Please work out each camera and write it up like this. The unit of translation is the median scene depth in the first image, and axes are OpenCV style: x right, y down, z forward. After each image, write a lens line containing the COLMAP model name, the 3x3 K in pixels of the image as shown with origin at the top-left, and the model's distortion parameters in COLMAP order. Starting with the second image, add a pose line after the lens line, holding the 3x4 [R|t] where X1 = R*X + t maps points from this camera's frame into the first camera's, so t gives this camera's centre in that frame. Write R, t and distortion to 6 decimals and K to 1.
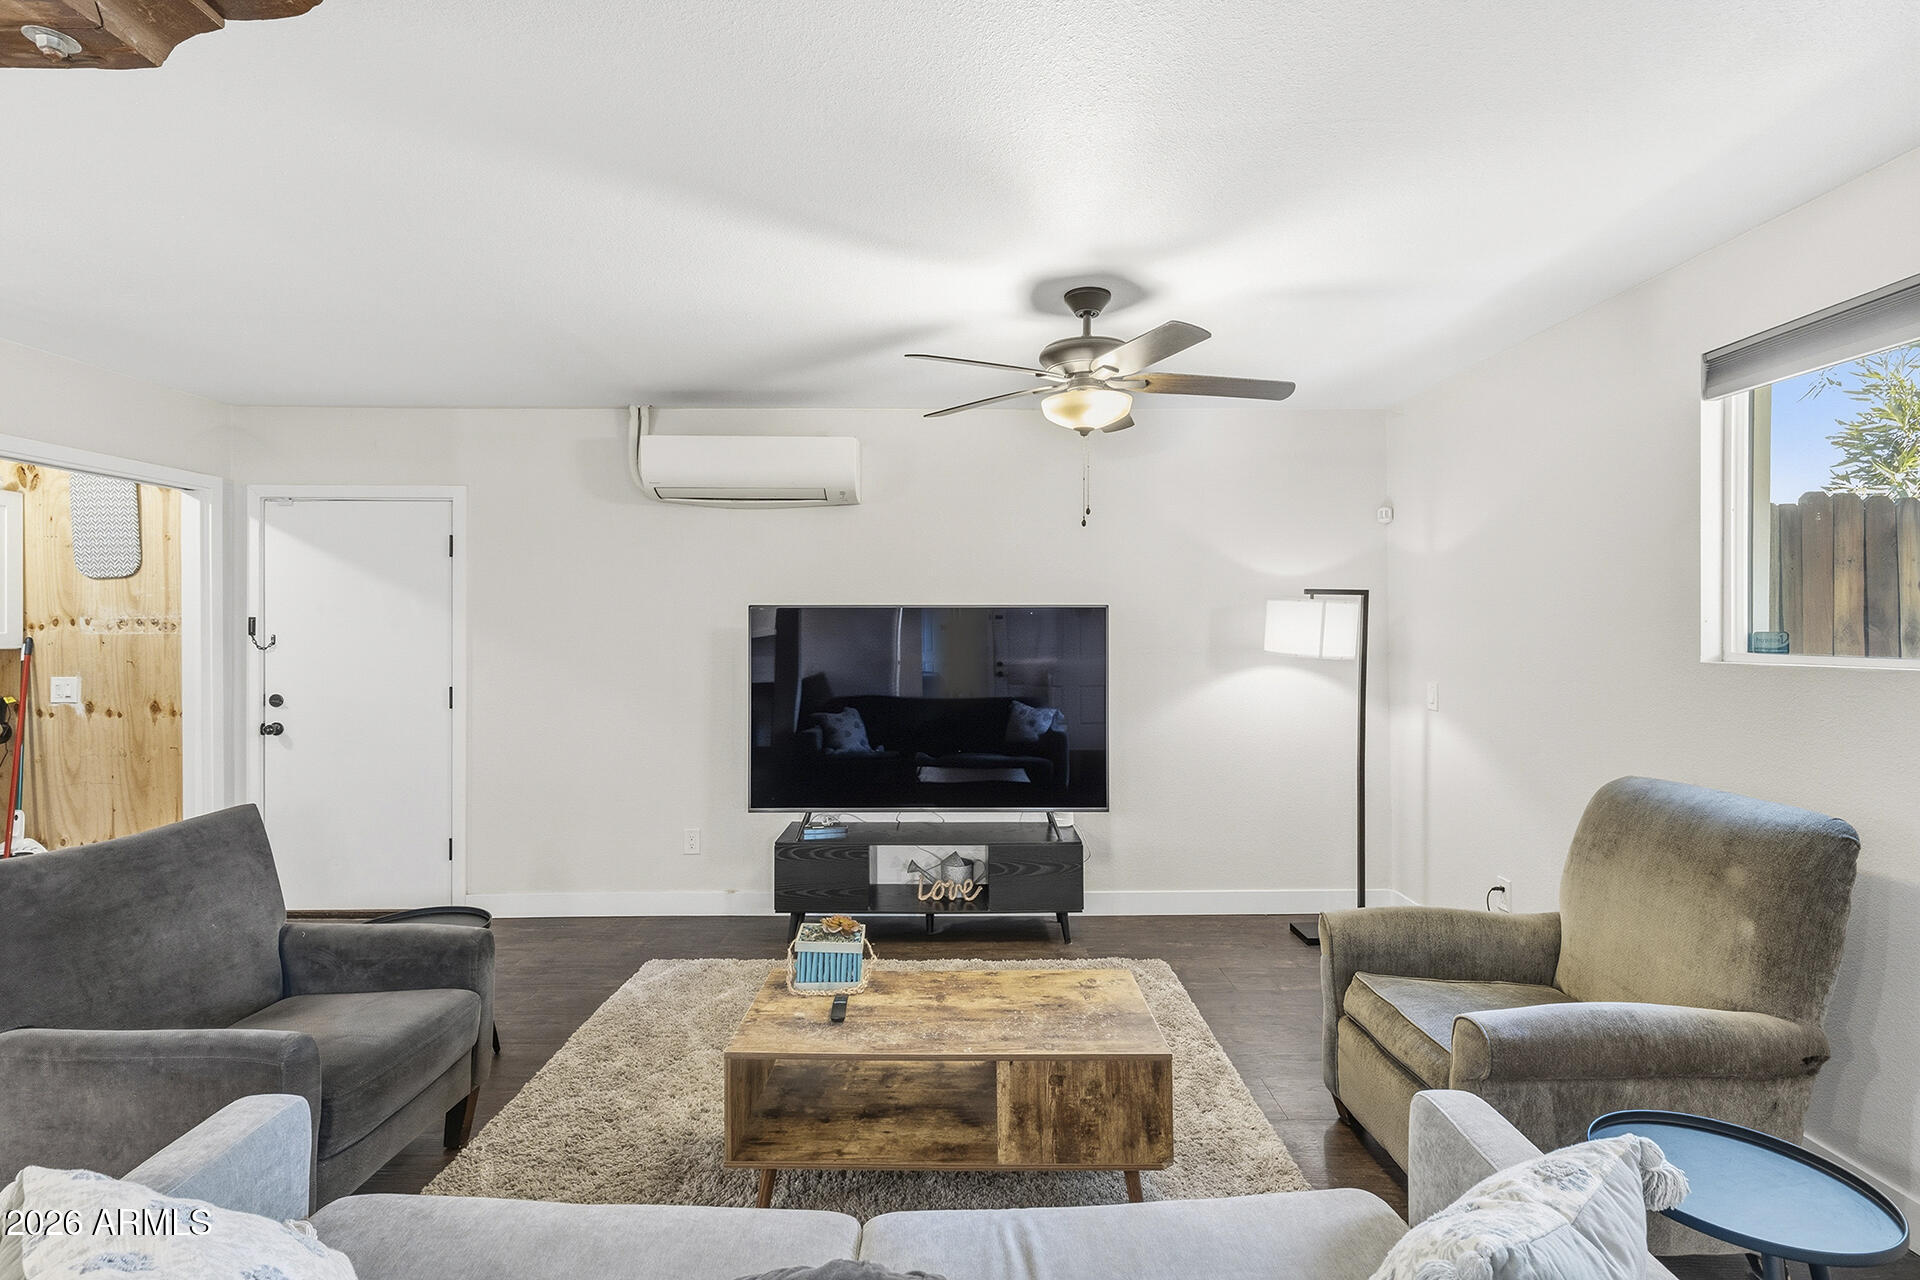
lens RADIAL K [[882.3, 0, 958.2], [0, 882.3, 627.1], [0, 0, 1]] dist [0.013592, -0.001356]
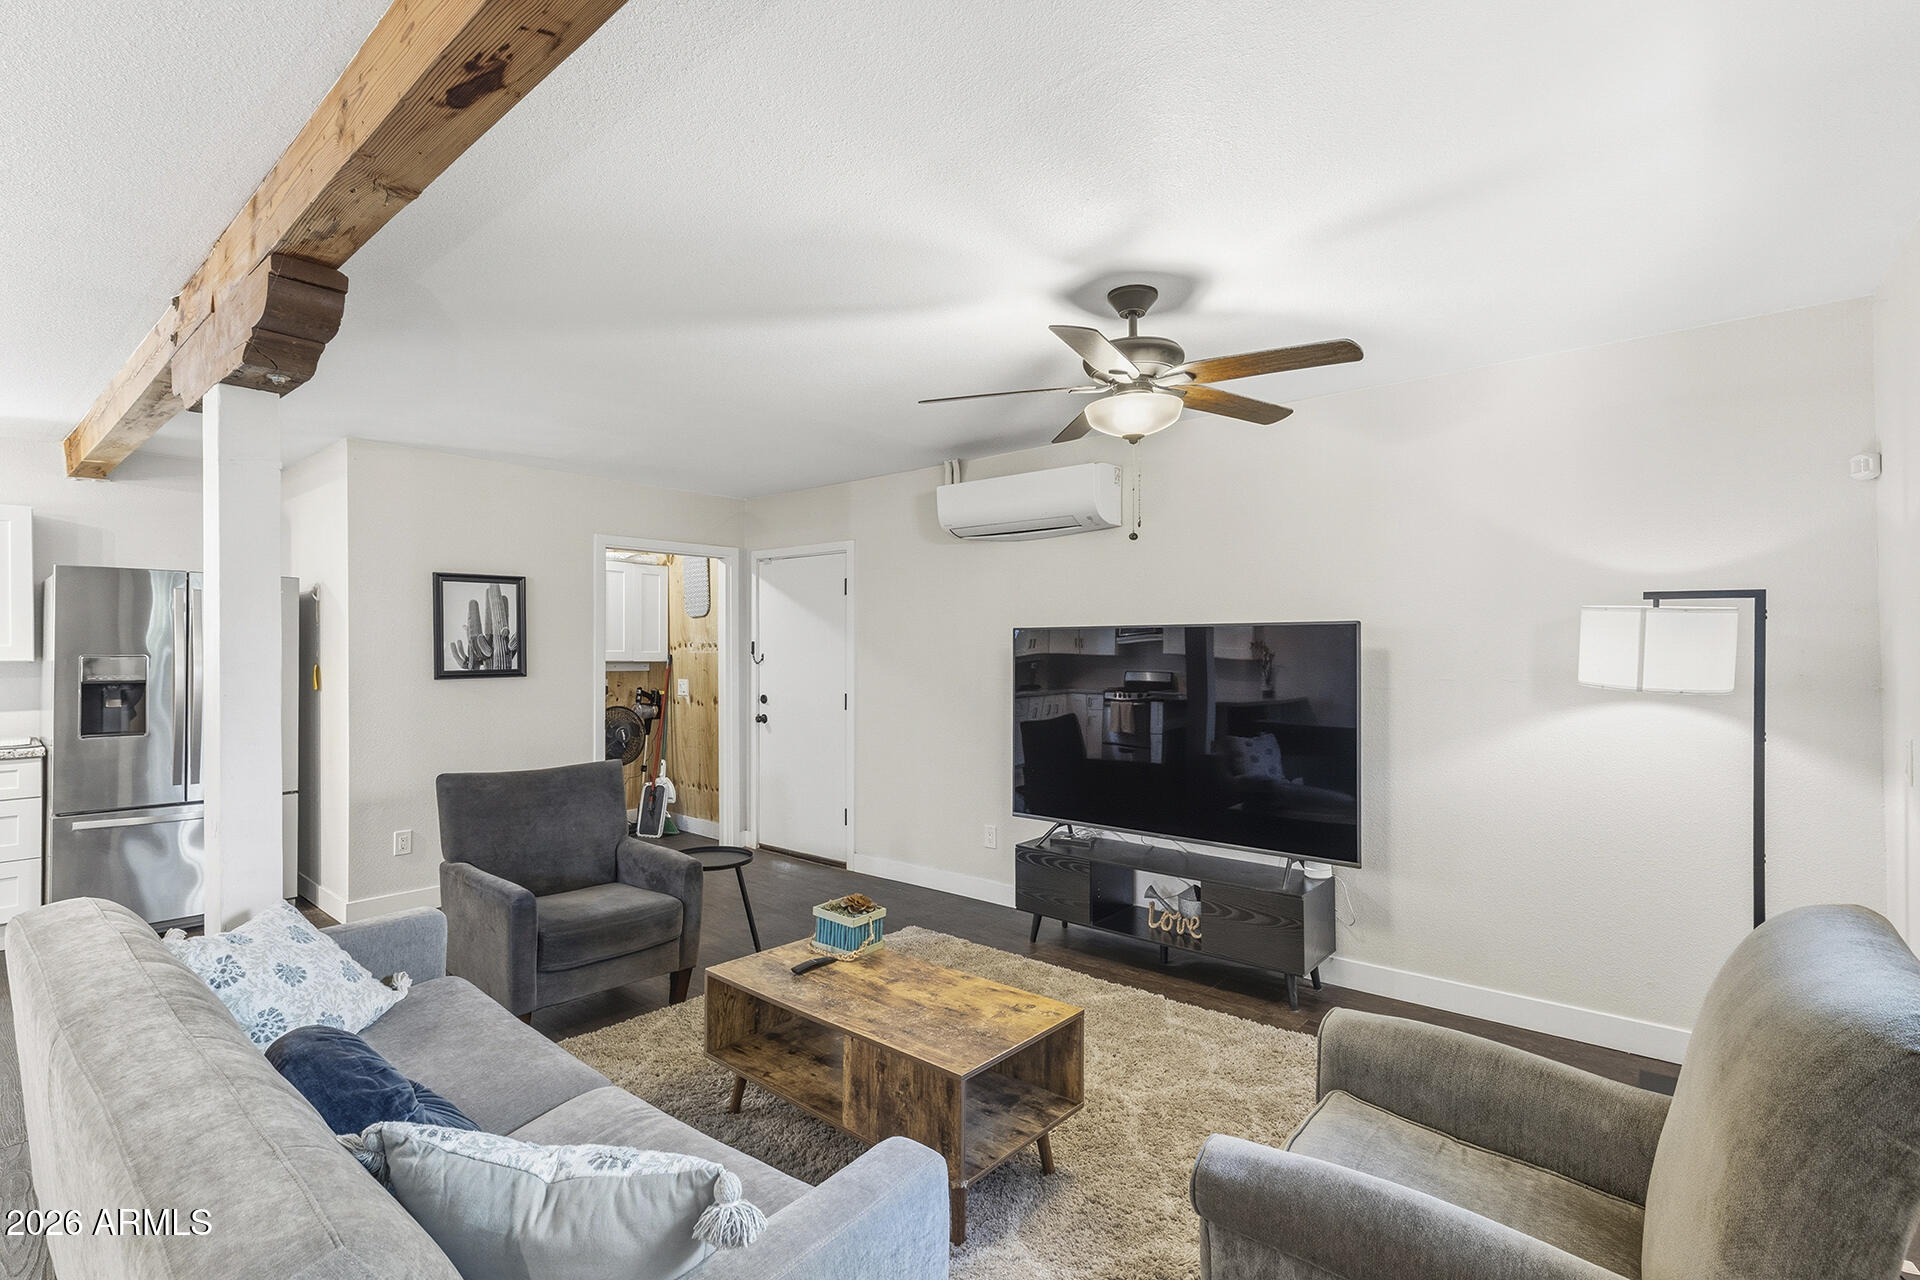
lens RADIAL K [[882.3, 0, 951.6], [0, 882.3, 645.8], [0, 0, 1]] dist [0.013592, -0.001356]
pose [[0.760025, -0.002634, -0.649888, 0.424672], [0.001219, 0.999996, -0.002627, 0.000244], [0.649892, 0.001205, 0.760025, 0.113187]]
